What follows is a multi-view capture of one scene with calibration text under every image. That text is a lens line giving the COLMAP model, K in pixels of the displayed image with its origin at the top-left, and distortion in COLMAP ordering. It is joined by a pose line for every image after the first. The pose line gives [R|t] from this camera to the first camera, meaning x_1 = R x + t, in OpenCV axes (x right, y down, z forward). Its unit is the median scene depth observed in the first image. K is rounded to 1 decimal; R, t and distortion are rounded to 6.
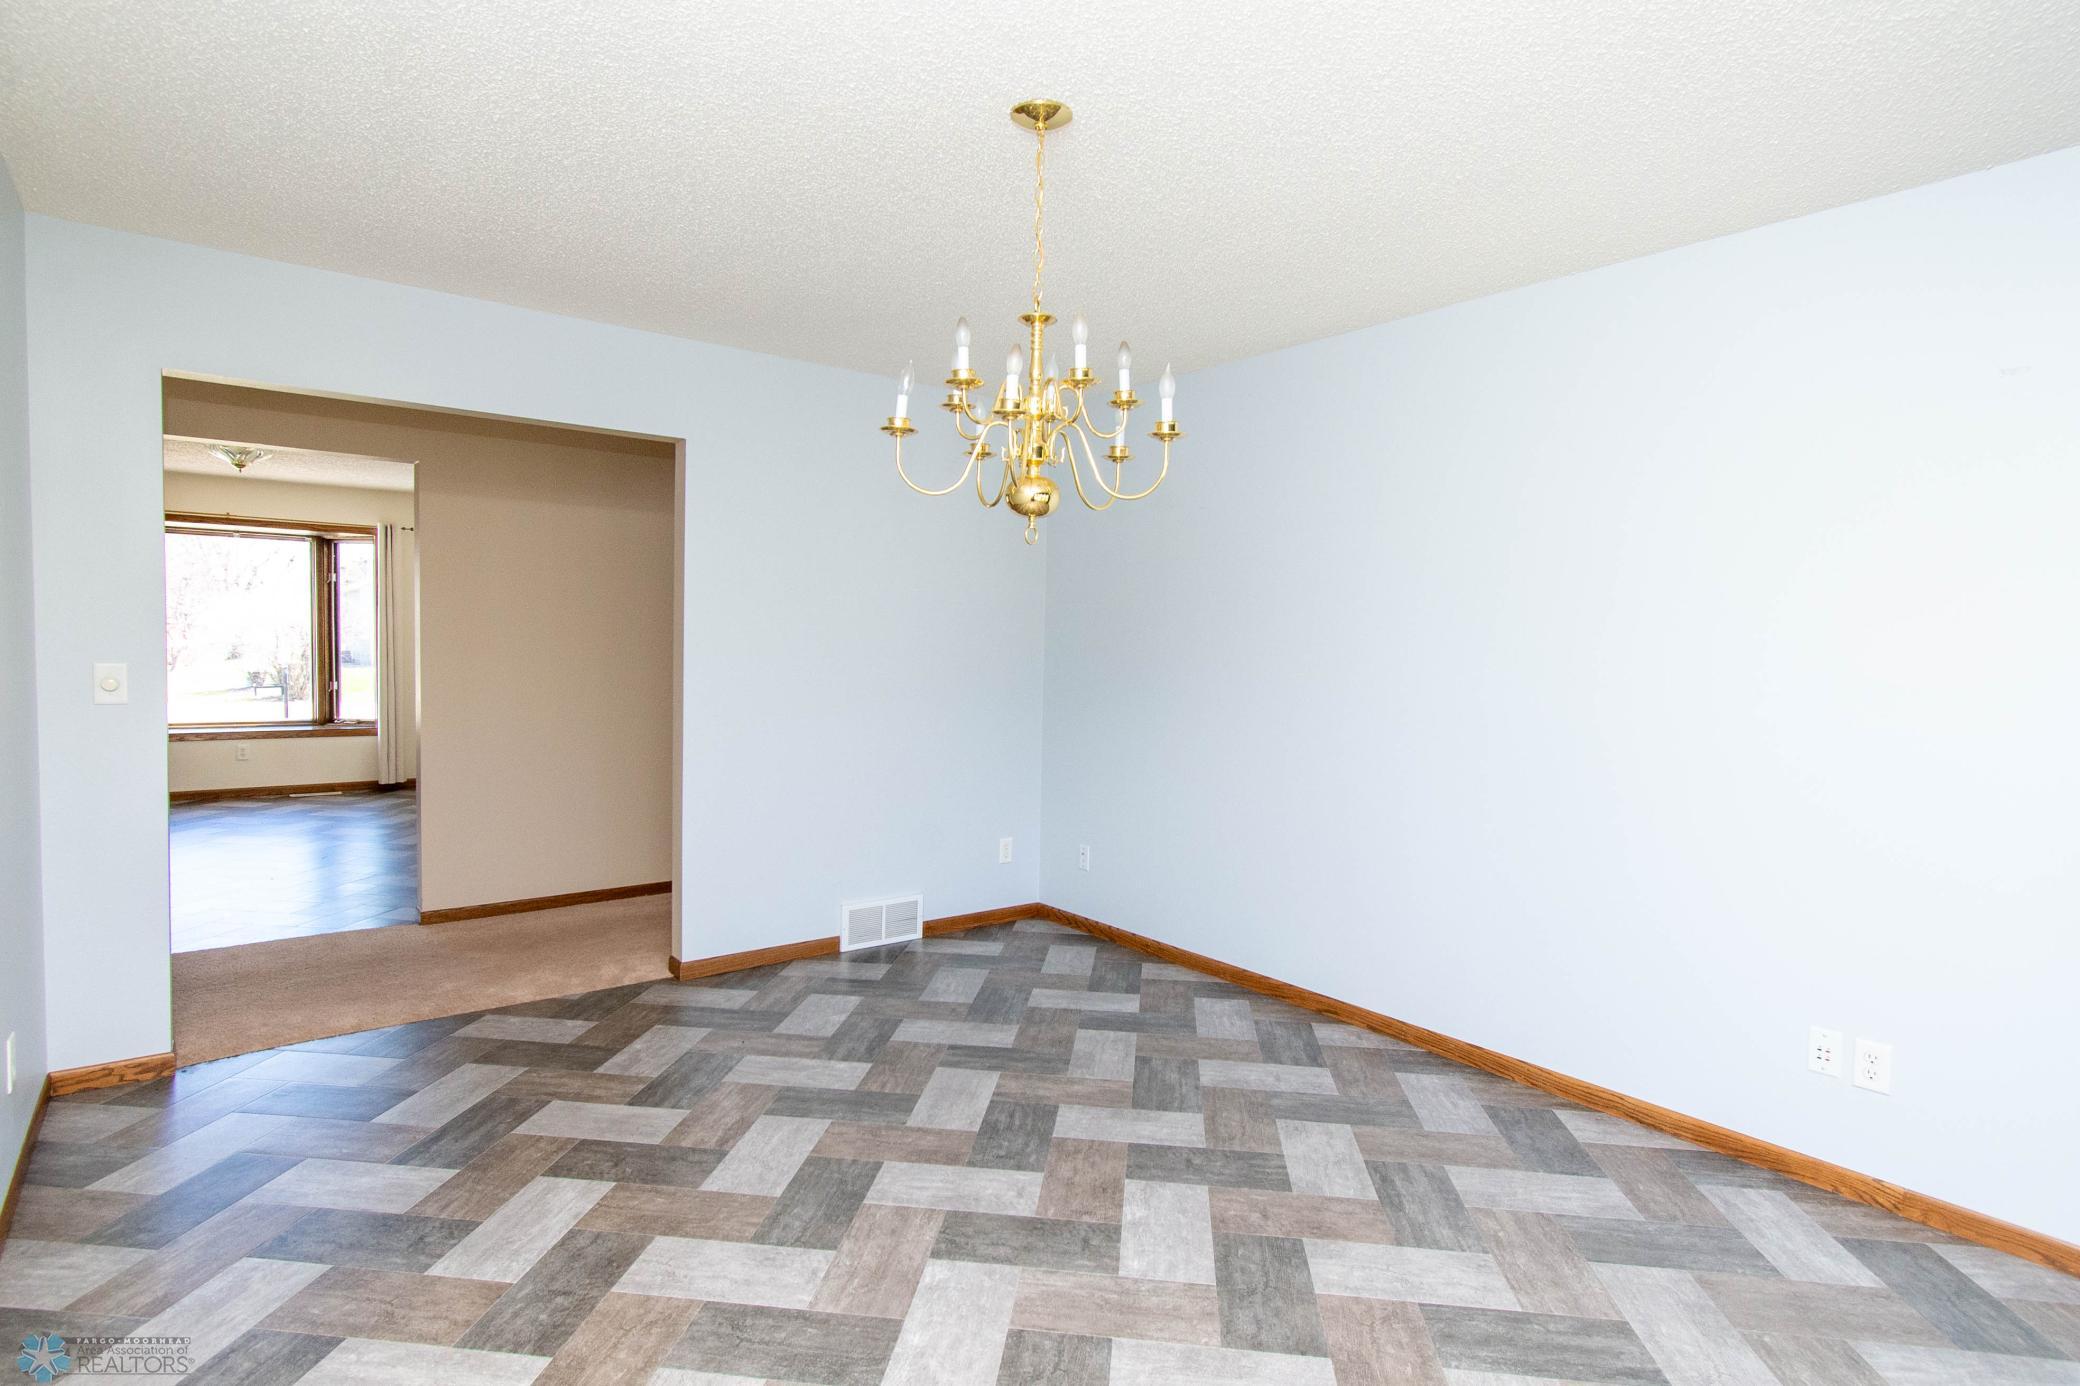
lens RADIAL K [[1053.1, 0, 1012.3], [0, 1053.1, 691.9], [0, 0, 1]] dist [0.000139, -0.005005]
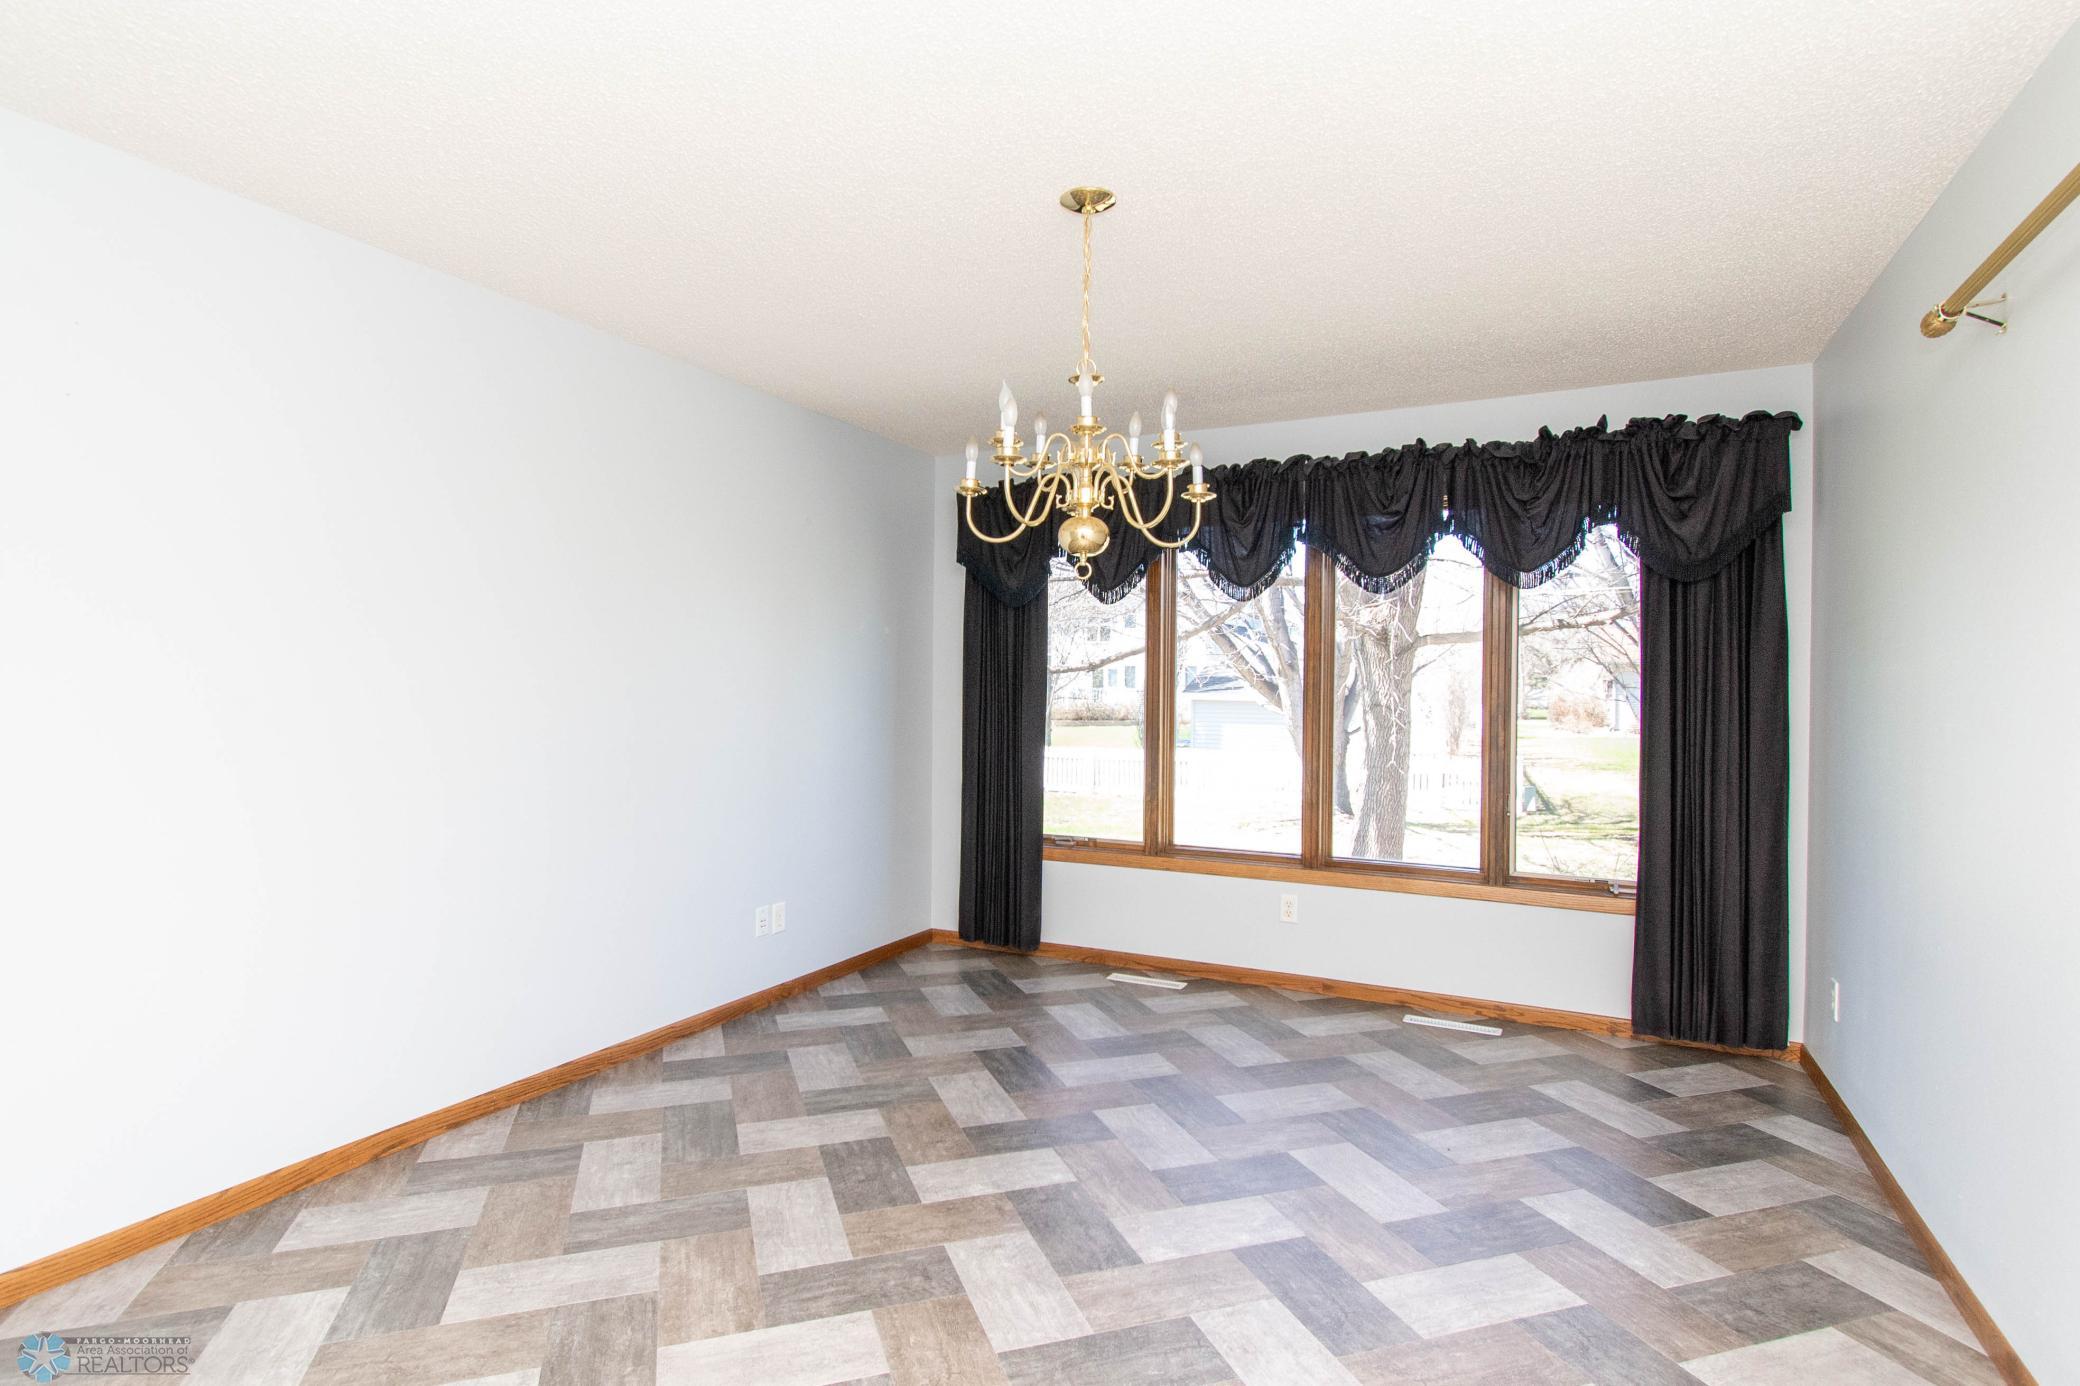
lens RADIAL K [[1053.1, 0, 1012.3], [0, 1053.1, 691.9], [0, 0, 1]] dist [0.000139, -0.005005]
pose [[-0.427768, -0.026457, 0.903501, -0.848527], [0.023990, 0.998887, 0.040609, -0.061228], [-0.903570, 0.039046, -0.426658, 1.381913]]
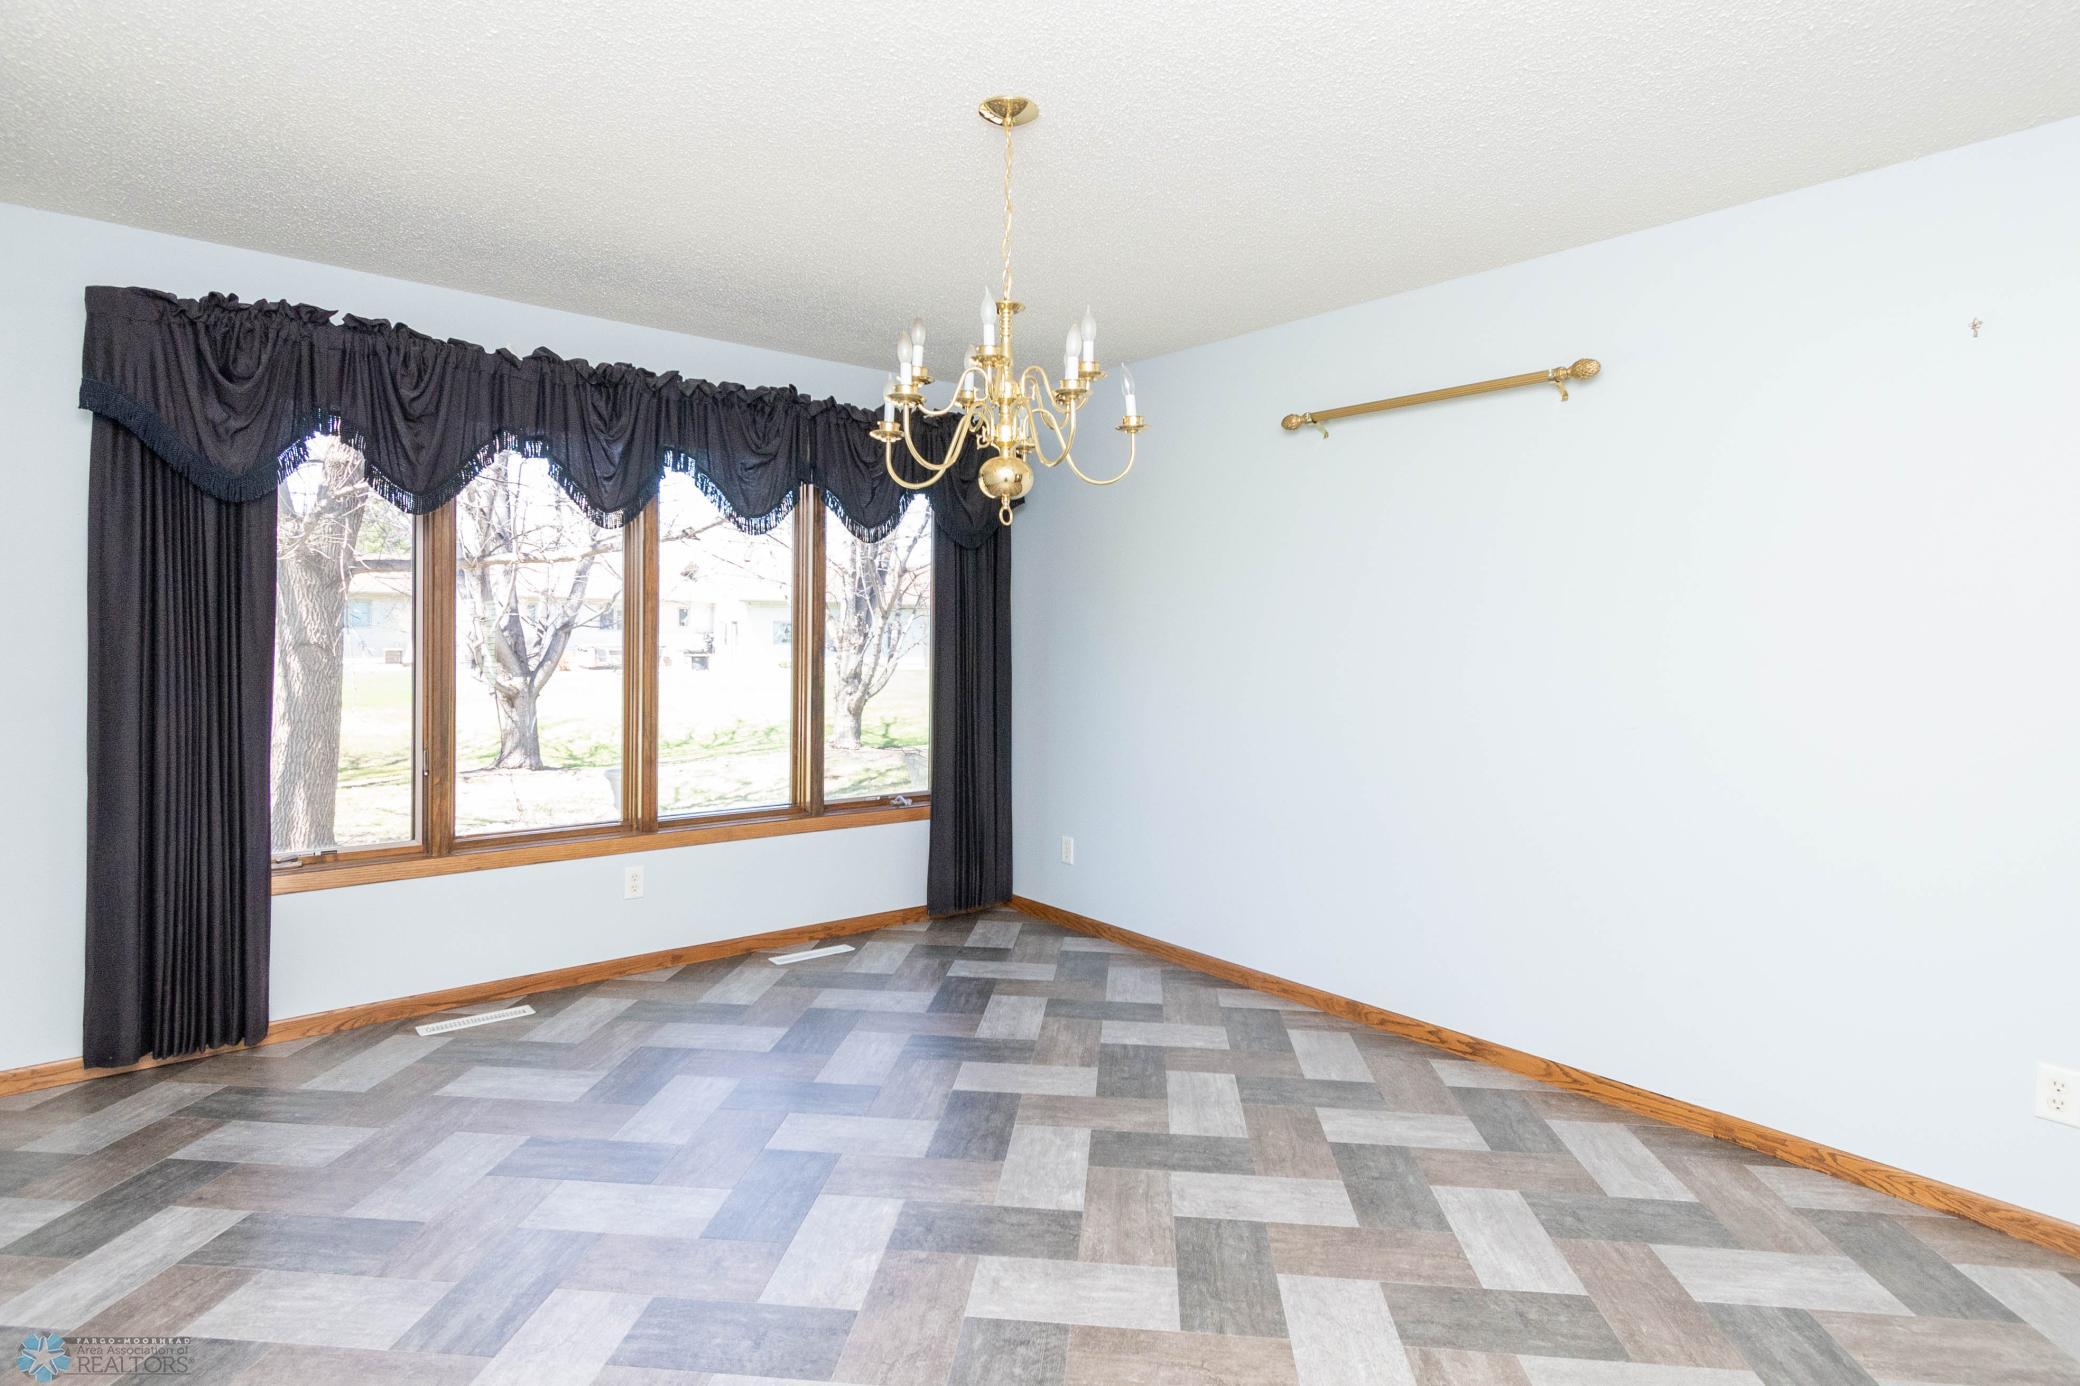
lens RADIAL K [[1107.3, 0, 1034.6], [0, 1107.3, 644.5], [0, 0, 1]] dist [0.001252, -0.000997]
pose [[-0.998578, -0.030391, -0.043806, 0.030568], [-0.032841, 0.997872, 0.056331, -0.076548], [0.042001, 0.057689, -0.997451, 1.856213]]
